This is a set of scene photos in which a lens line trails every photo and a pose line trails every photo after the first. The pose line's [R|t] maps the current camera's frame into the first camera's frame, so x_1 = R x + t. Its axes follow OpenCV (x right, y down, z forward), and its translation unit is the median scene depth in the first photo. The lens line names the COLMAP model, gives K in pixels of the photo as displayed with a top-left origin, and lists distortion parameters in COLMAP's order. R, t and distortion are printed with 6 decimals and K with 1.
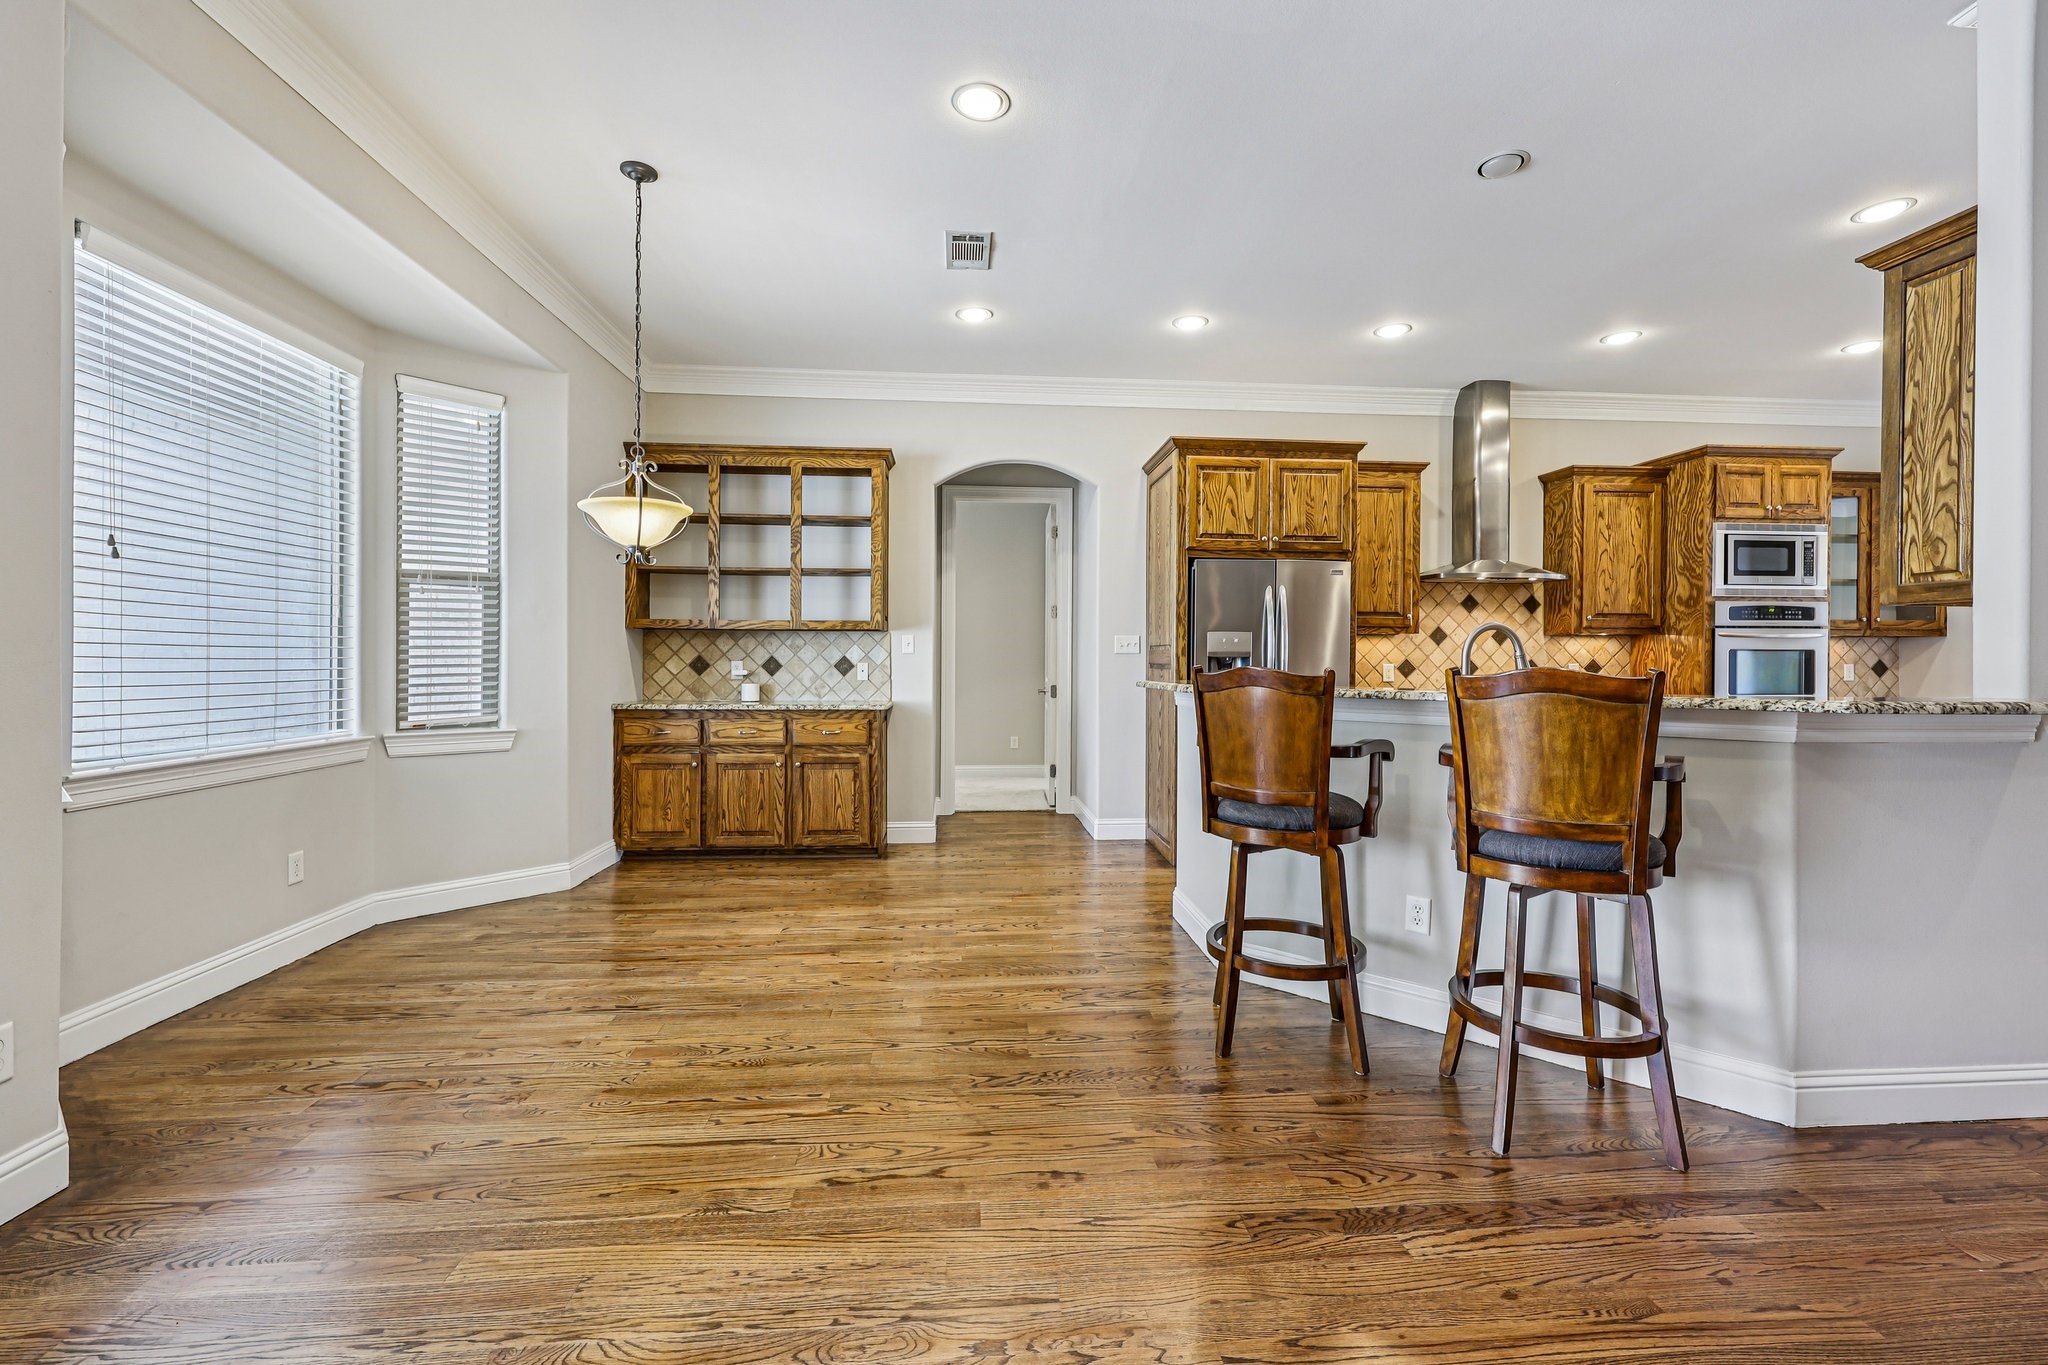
lens RADIAL K [[848.0, 0, 1027.7], [0, 848.0, 665.8], [0, 0, 1]] dist [0.000597, -0.000129]
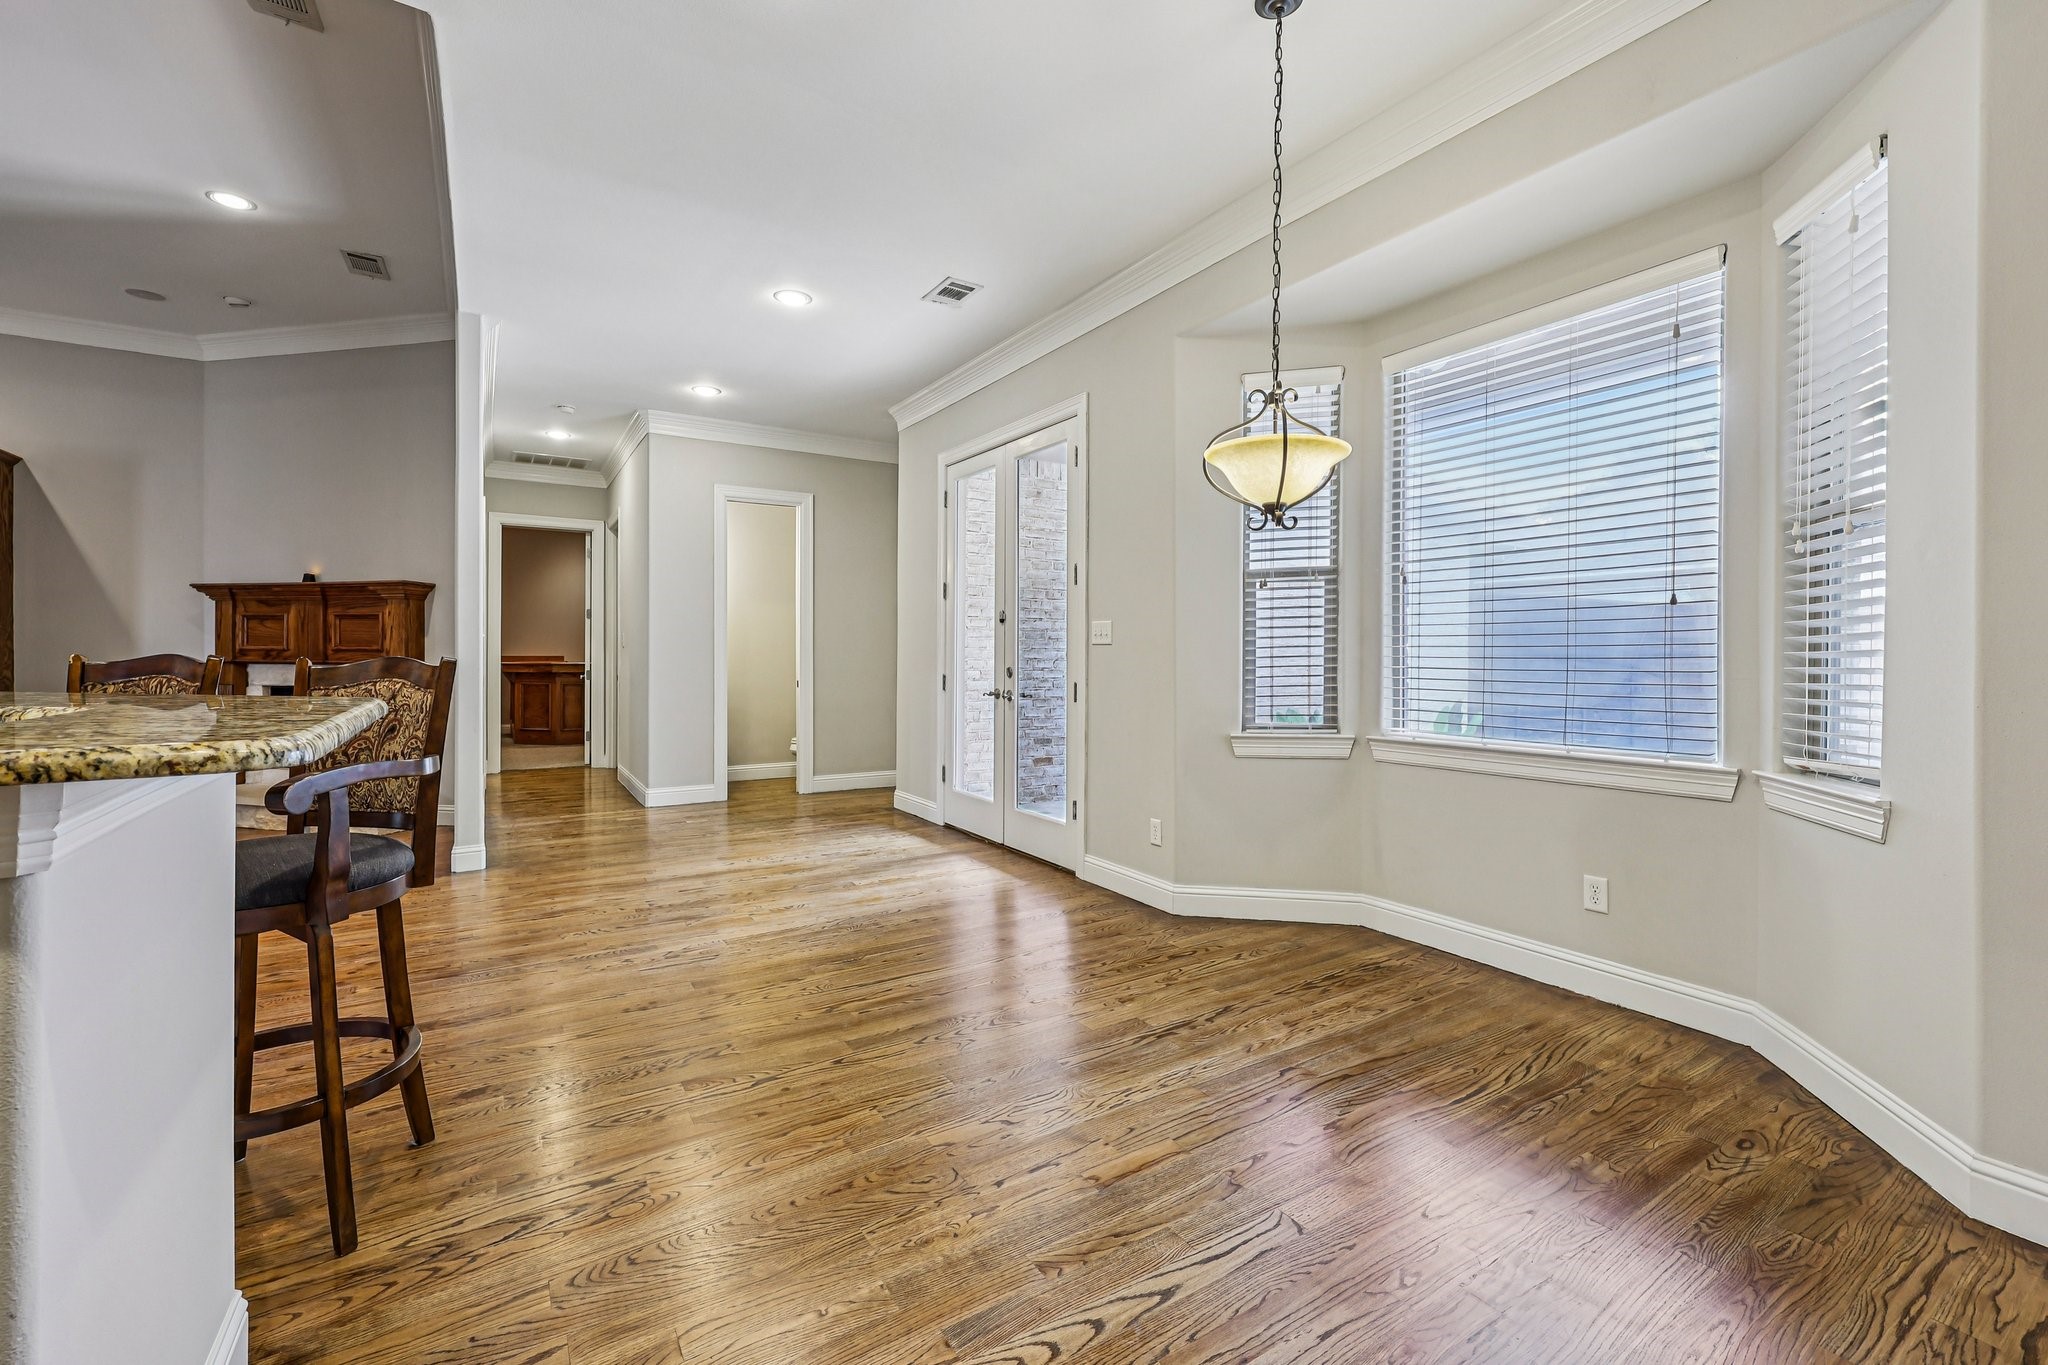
lens RADIAL K [[848.0, 0, 1026.3], [0, 848.0, 667.3], [0, 0, 1]] dist [0.000597, -0.000129]
pose [[-0.884964, -0.001036, -0.465657, 0.073537], [-0.009771, 0.999819, 0.016345, -0.007005], [0.465556, 0.019015, -0.884814, 1.452964]]
